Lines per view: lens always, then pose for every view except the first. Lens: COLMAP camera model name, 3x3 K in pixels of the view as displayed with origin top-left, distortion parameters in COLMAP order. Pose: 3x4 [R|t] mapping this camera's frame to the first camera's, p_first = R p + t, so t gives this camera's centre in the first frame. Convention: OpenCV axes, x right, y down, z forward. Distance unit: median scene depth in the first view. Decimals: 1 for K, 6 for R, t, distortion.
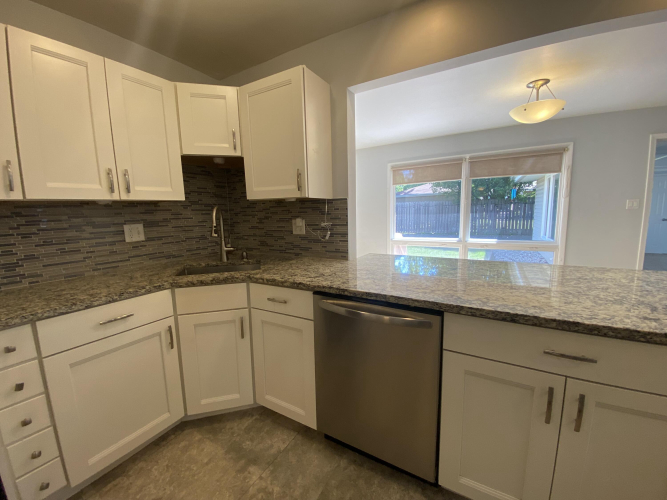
lens RADIAL K [[269.1, 0, 332.5], [0, 269.1, 248.4], [0, 0, 1]] dist [0.030711, -0.025055]
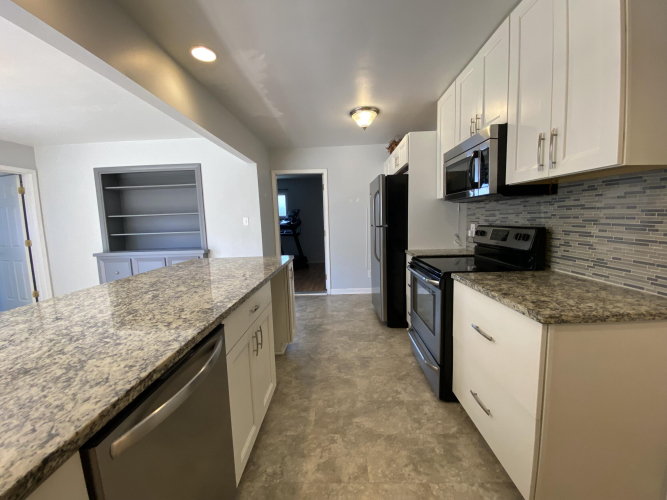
lens RADIAL K [[269.1, 0, 332.5], [0, 269.1, 248.4], [0, 0, 1]] dist [0.030711, -0.025055]
pose [[-0.486019, -0.054323, 0.872258, -0.404001], [0.164561, 0.974525, 0.152385, -0.075547], [-0.858315, 0.217601, -0.464698, 0.616995]]
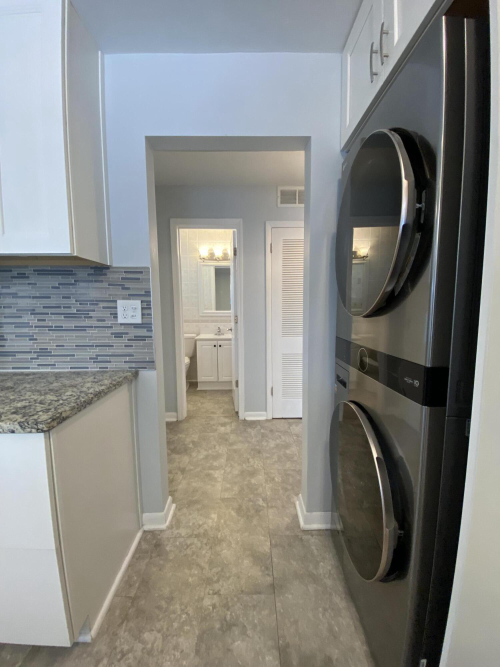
lens RADIAL K [[269.1, 0, 250.0], [0, 269.1, 333.5], [0, 0, 1]] dist [0.030711, -0.025055]
pose [[-0.859501, 0.083958, -0.504192, -0.218831], [-0.041535, 0.971683, 0.232610, -0.047450], [0.509444, 0.220870, -0.831675, 0.535026]]
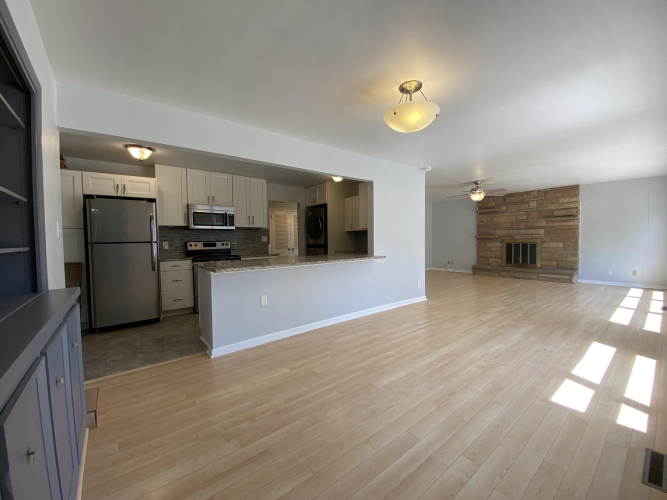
lens RADIAL K [[269.1, 0, 332.5], [0, 269.1, 248.4], [0, 0, 1]] dist [0.030711, -0.025055]
pose [[-0.359286, 0.062424, -0.931137, 2.416628], [-0.103638, 0.988920, 0.106287, -0.230878], [0.927455, 0.134689, -0.348835, 1.613942]]
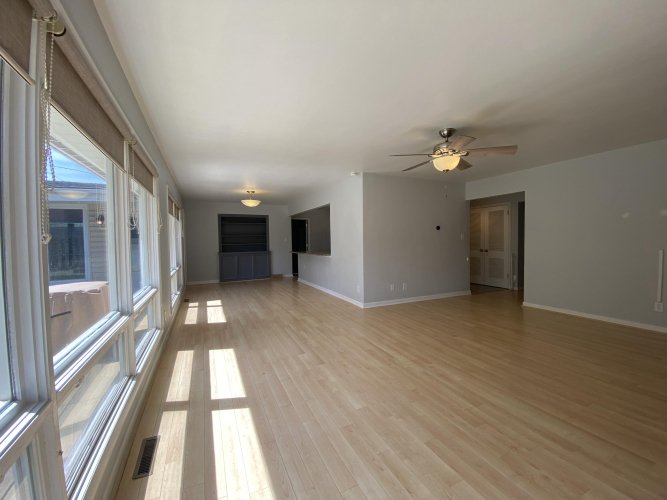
lens RADIAL K [[269.1, 0, 332.5], [0, 269.1, 248.4], [0, 0, 1]] dist [0.030711, -0.025055]
pose [[-0.827128, 0.019658, 0.561670, -1.867908], [0.112391, 0.984986, 0.131036, -0.475520], [-0.550661, 0.171511, -0.816919, 3.898644]]
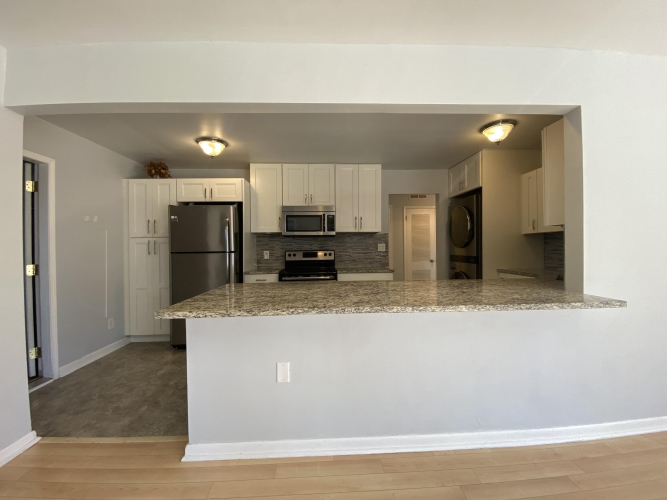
lens RADIAL K [[269.1, 0, 332.5], [0, 269.1, 248.4], [0, 0, 1]] dist [0.030711, -0.025055]
pose [[-0.838373, 0.036597, -0.543866, 1.328376], [-0.042916, 0.990215, 0.132789, -0.199814], [0.543404, 0.134667, -0.828599, 1.421827]]
